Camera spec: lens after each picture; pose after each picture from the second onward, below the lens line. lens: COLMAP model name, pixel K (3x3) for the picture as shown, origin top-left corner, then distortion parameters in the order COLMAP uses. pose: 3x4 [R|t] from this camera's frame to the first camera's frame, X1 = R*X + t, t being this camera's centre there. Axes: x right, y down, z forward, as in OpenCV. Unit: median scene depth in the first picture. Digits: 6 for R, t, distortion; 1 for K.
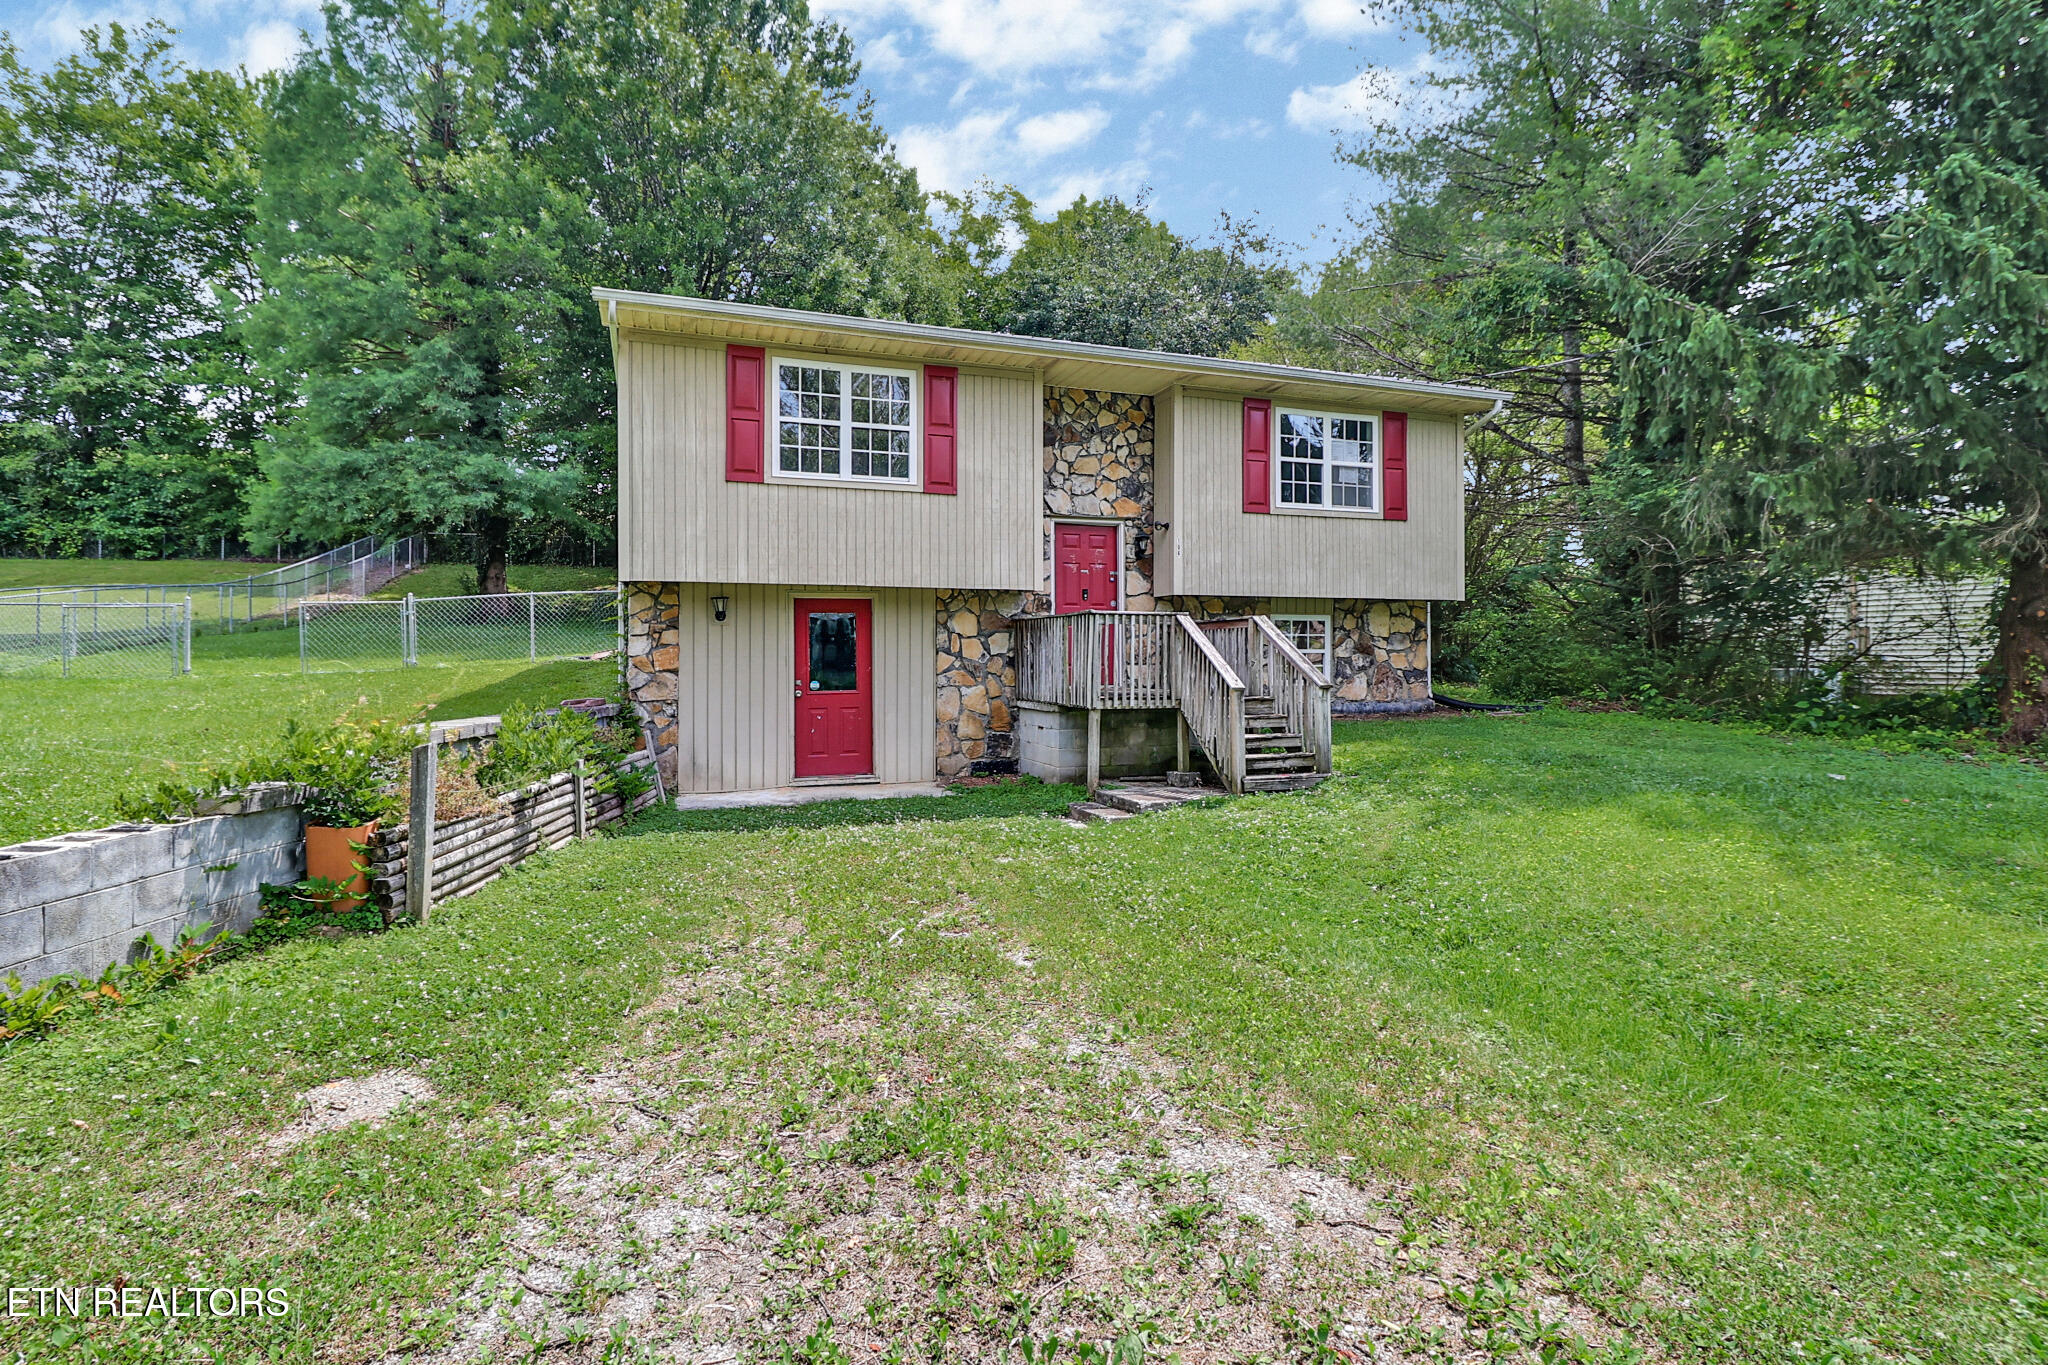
lens RADIAL K [[1034.2, 0, 1023.5], [0, 1034.2, 688.4], [0, 0, 1]] dist [-0.001956, -0.000007]
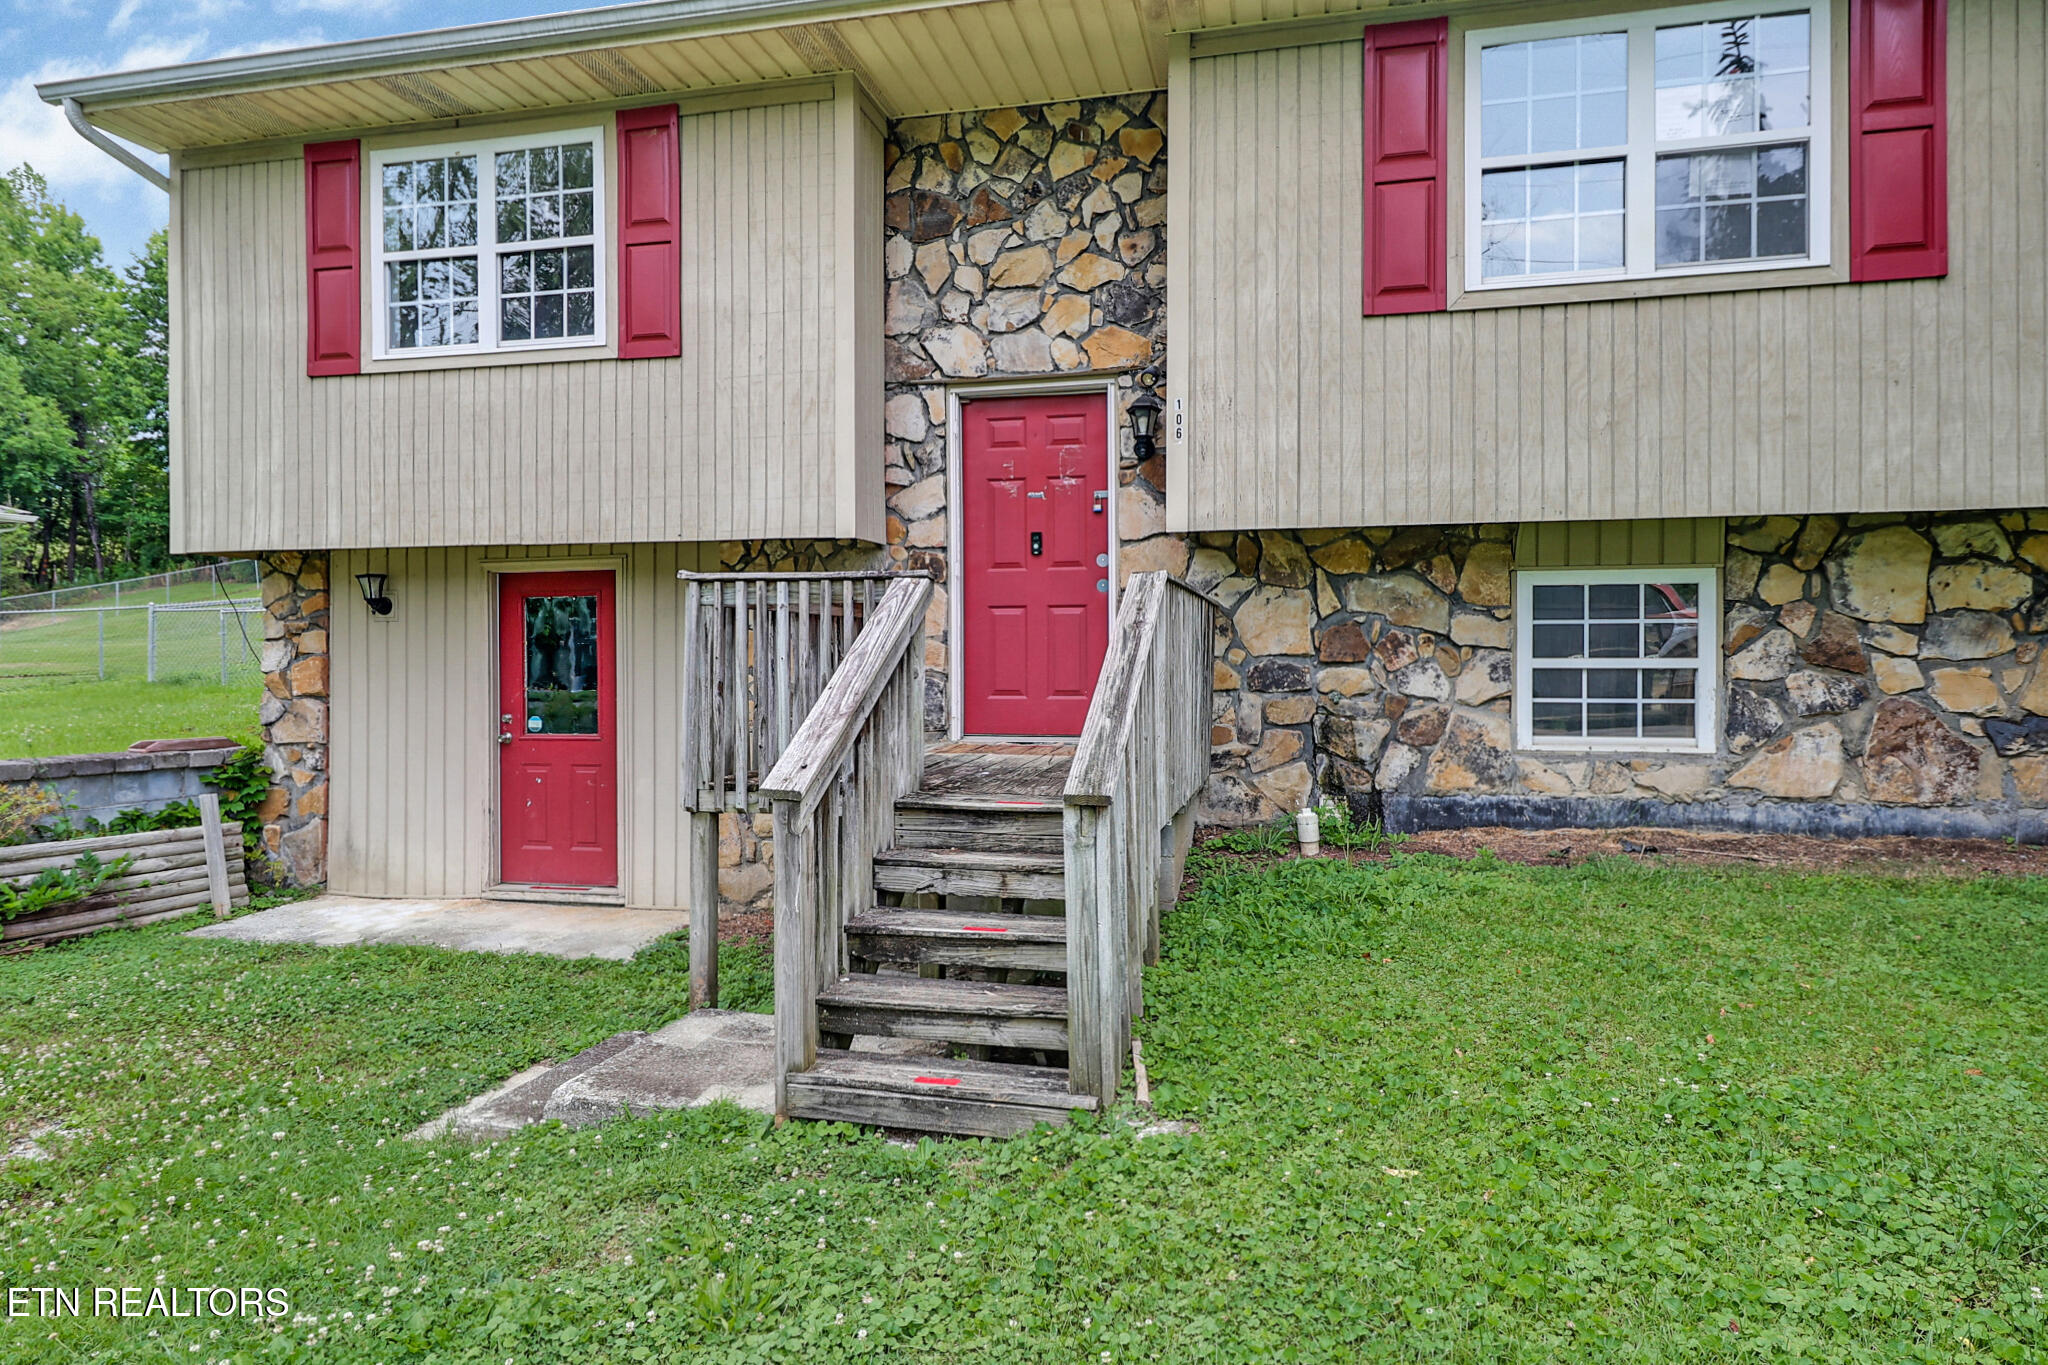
lens RADIAL K [[1222.1, 0, 1022.7], [0, 1222.1, 664.5], [0, 0, 1]] dist [0.008430, -0.001012]
pose [[0.834309, 0.004174, -0.551281, 0.368872], [-0.016185, 0.999726, -0.016924, -0.026349], [0.551059, 0.023043, 0.834148, 0.543999]]
